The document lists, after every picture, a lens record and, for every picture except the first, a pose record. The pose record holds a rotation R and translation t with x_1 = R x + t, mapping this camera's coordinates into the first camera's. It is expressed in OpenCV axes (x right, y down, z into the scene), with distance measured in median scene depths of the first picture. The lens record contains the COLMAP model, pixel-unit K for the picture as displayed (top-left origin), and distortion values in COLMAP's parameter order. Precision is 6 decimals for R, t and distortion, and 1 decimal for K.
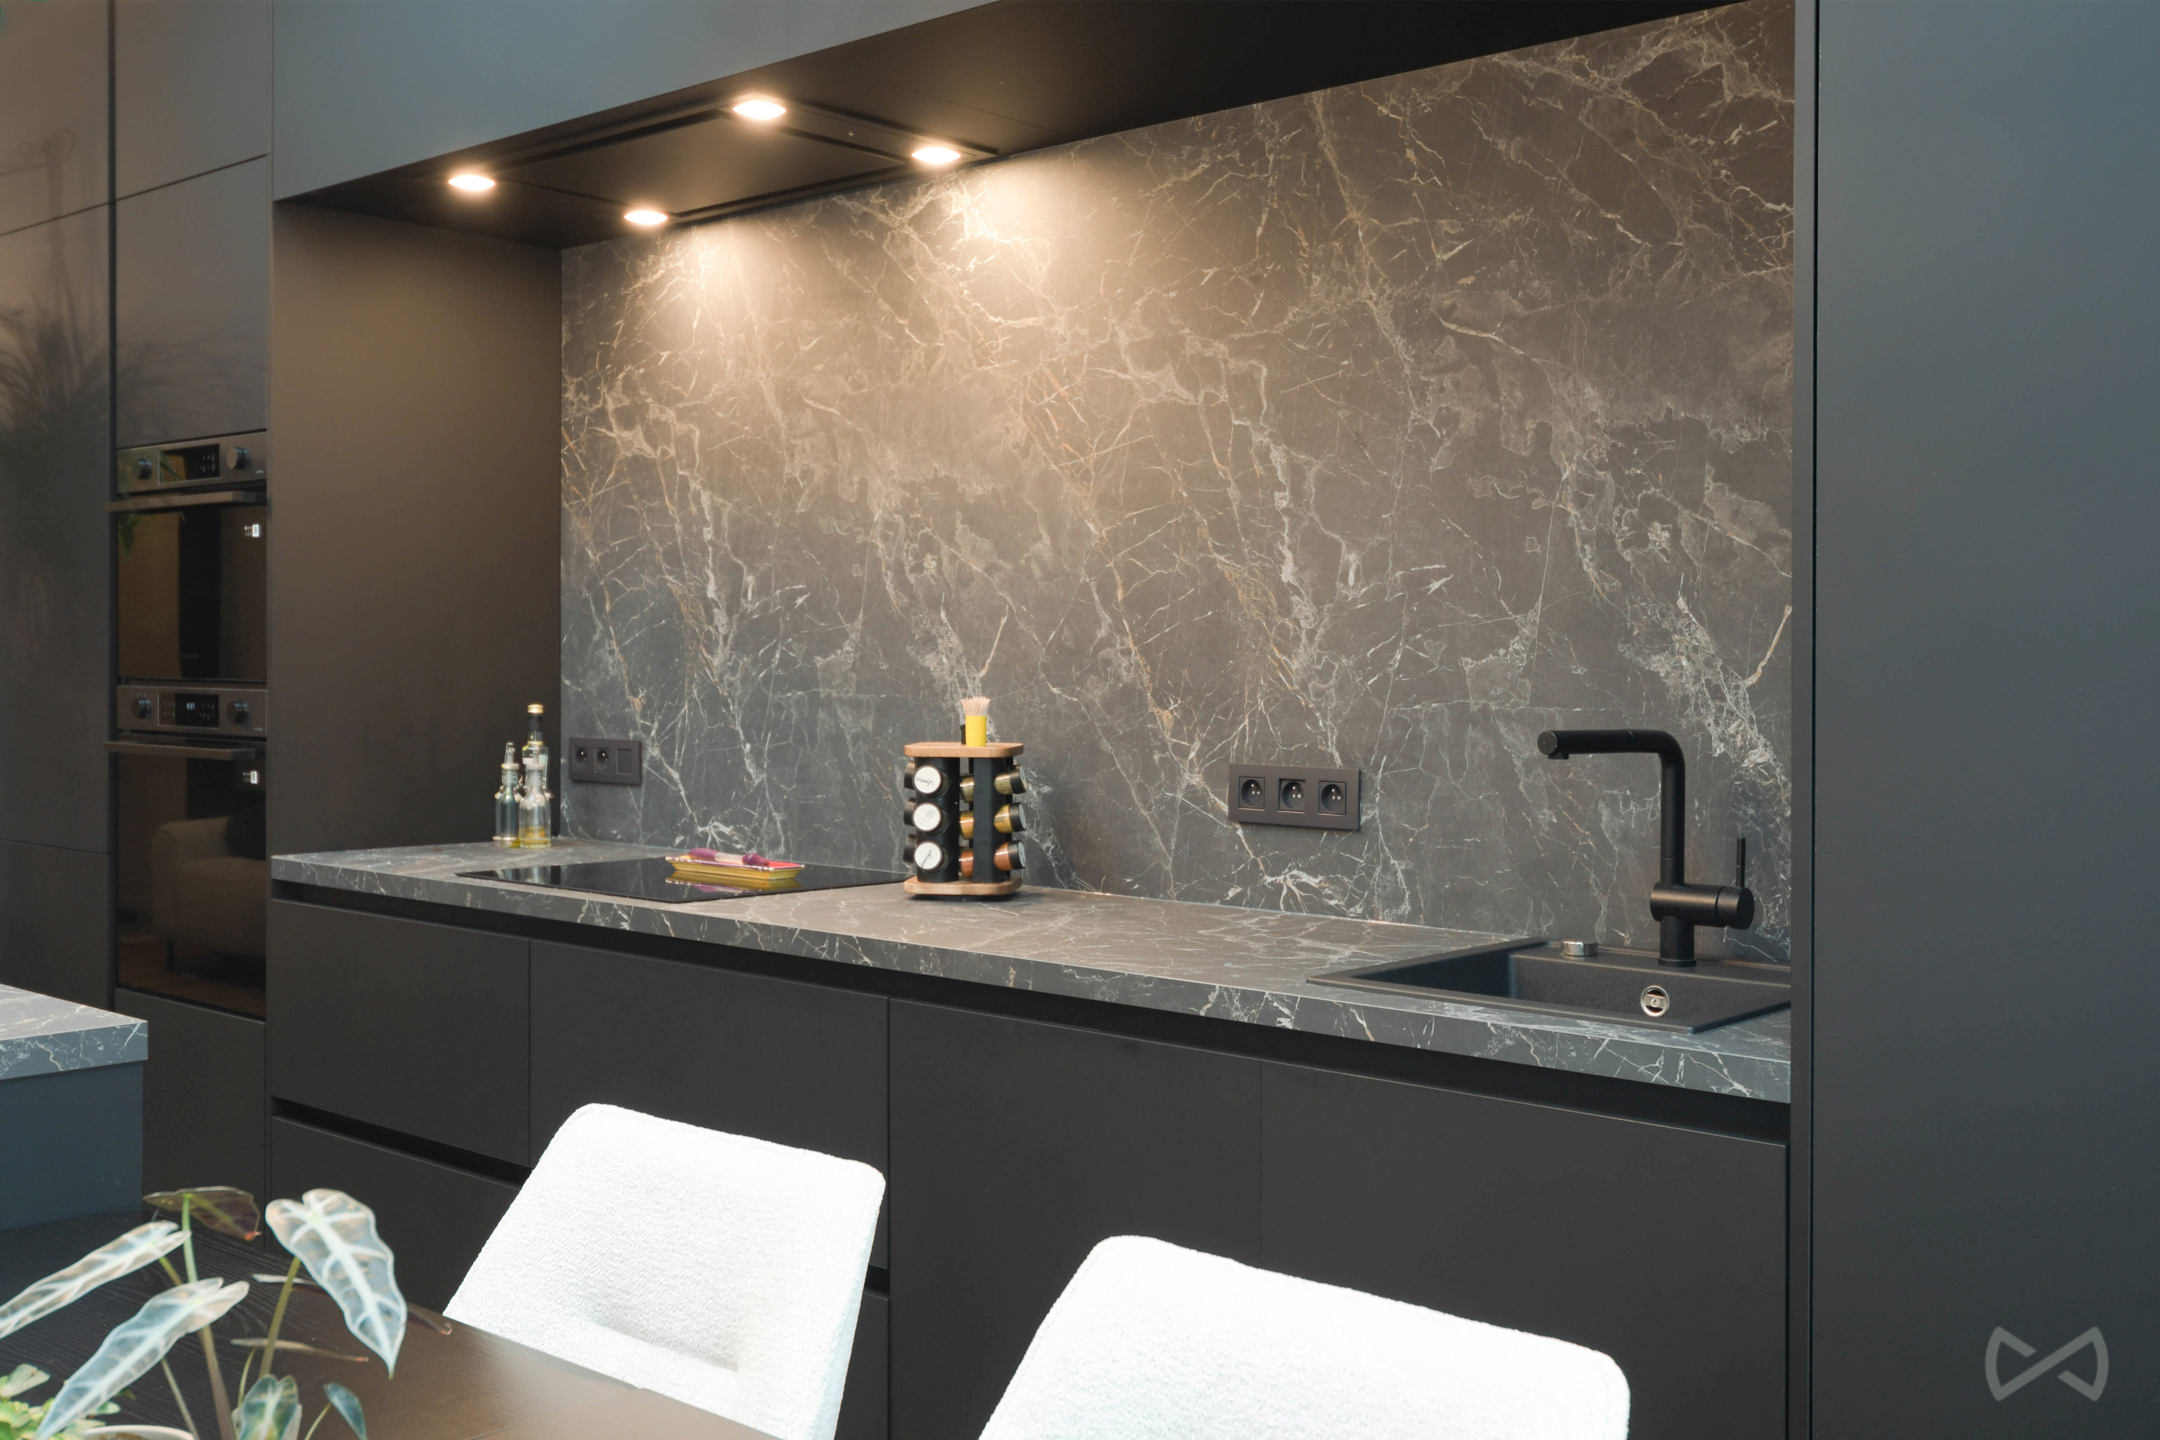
lens RADIAL K [[2293.7, 0, 1080.4], [0, 2293.7, 711.6], [0, 0, 1]] dist [-0.005182, 0.000000]
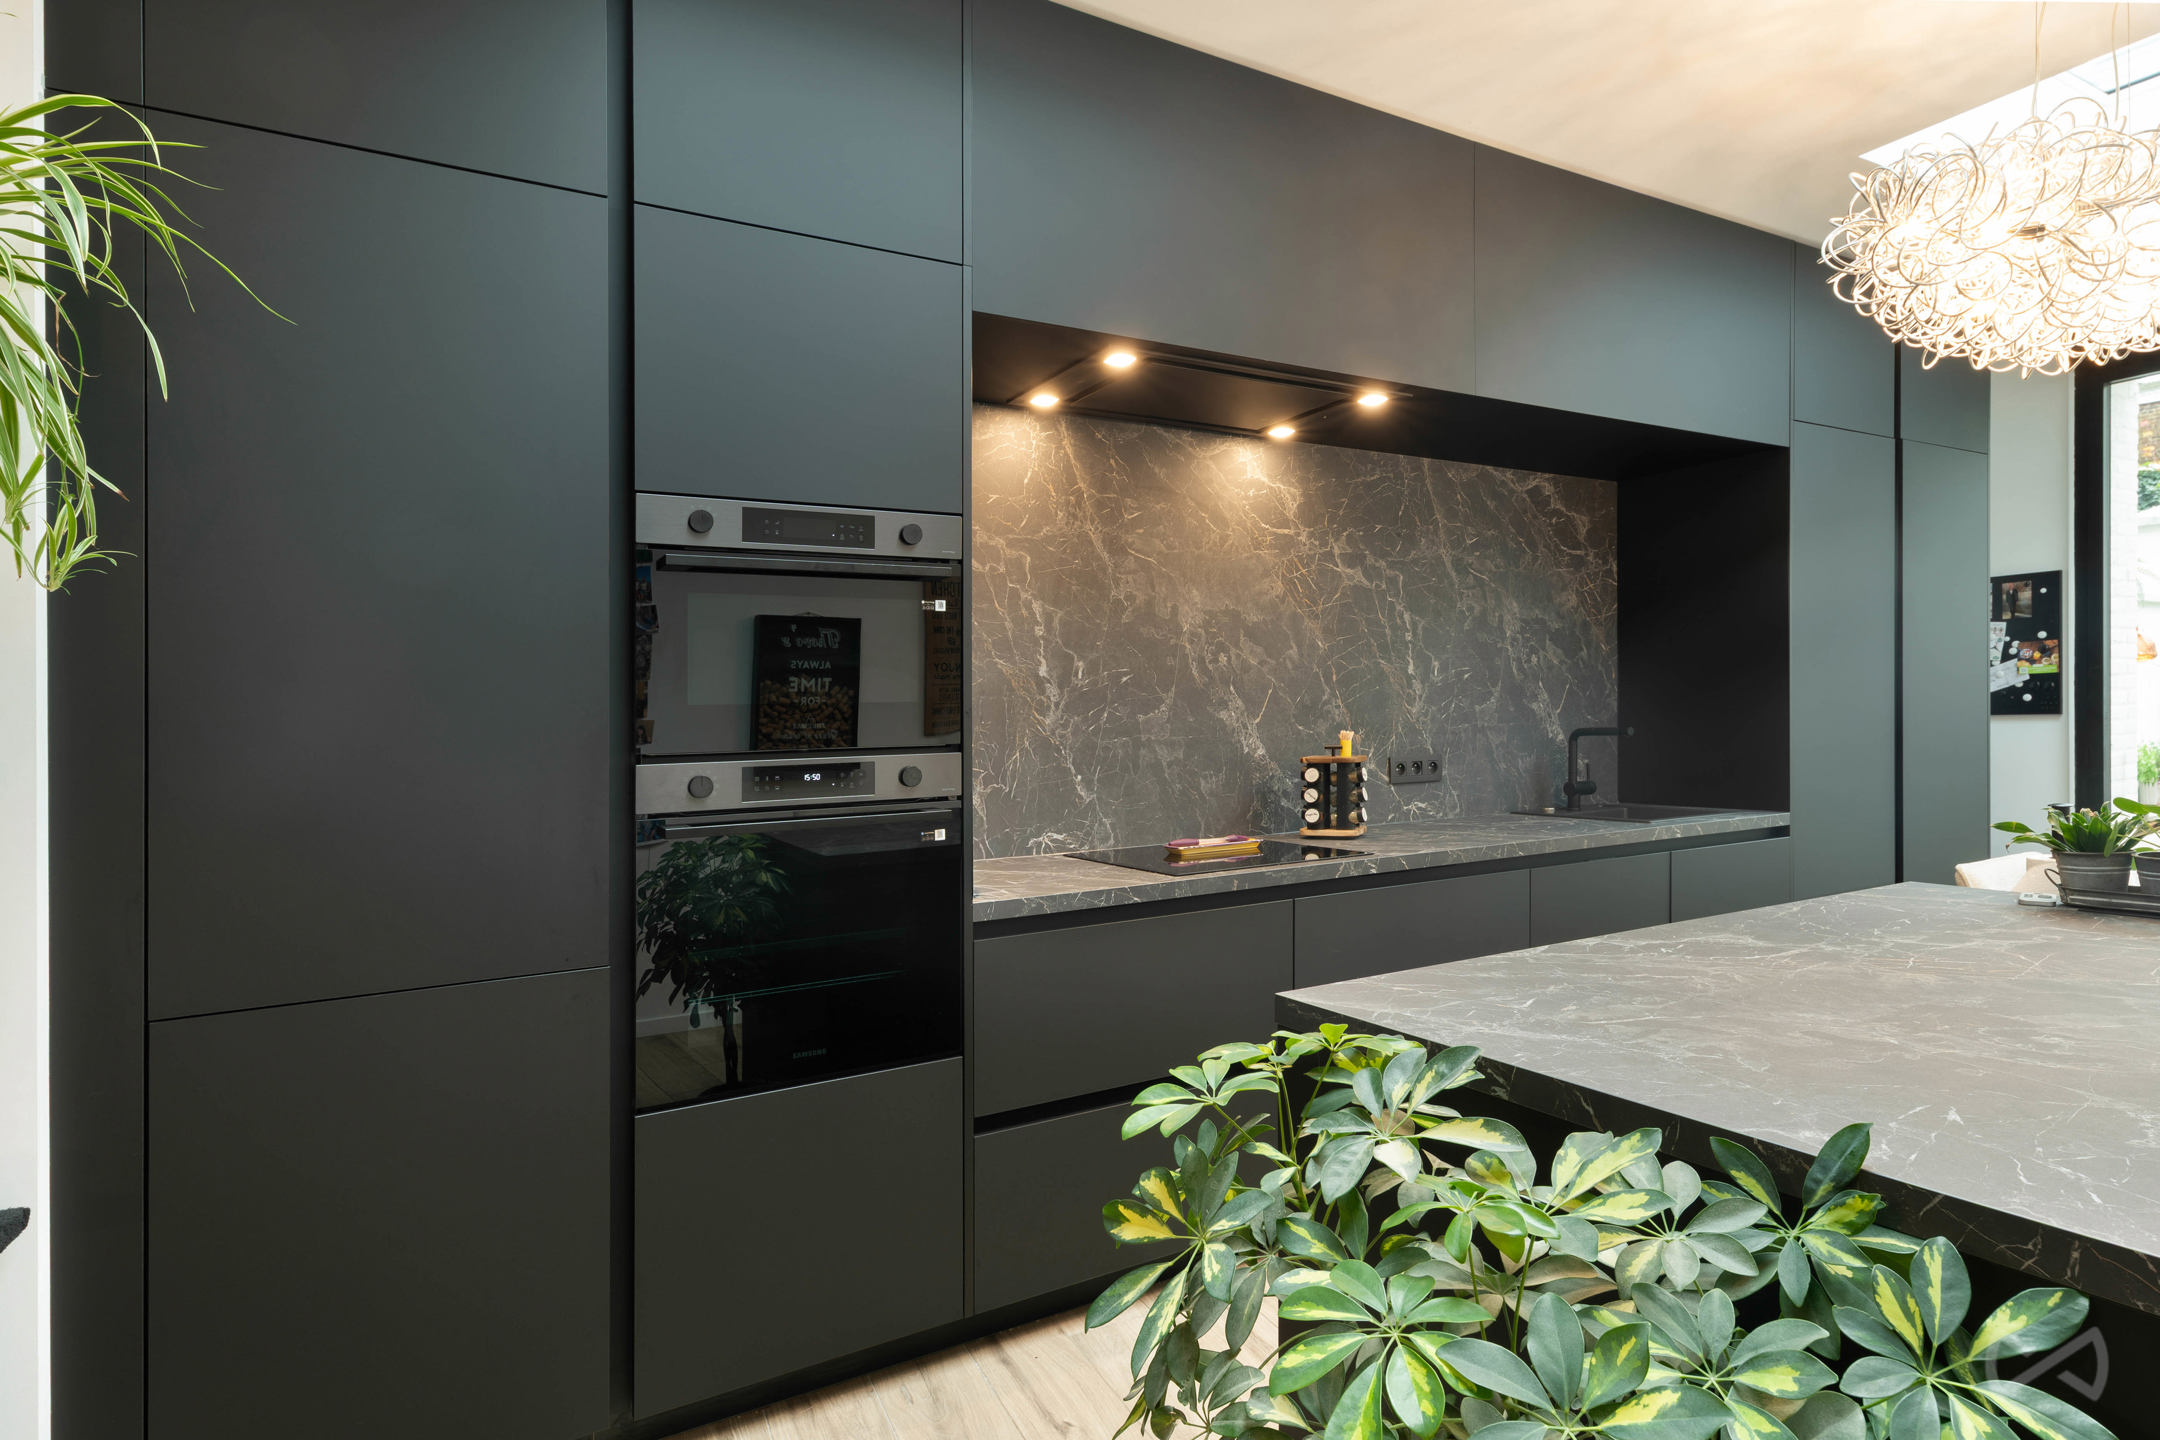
lens RADIAL K [[1115.7, 0, 1053.0], [0, 1115.7, 752.0], [0, 0, 1]] dist [0.000403, 0.001013]
pose [[0.299051, -0.039694, 0.953411, -0.943947], [0.050612, 0.998388, 0.025691, -0.023068], [-0.952894, 0.040571, 0.300578, 0.904402]]
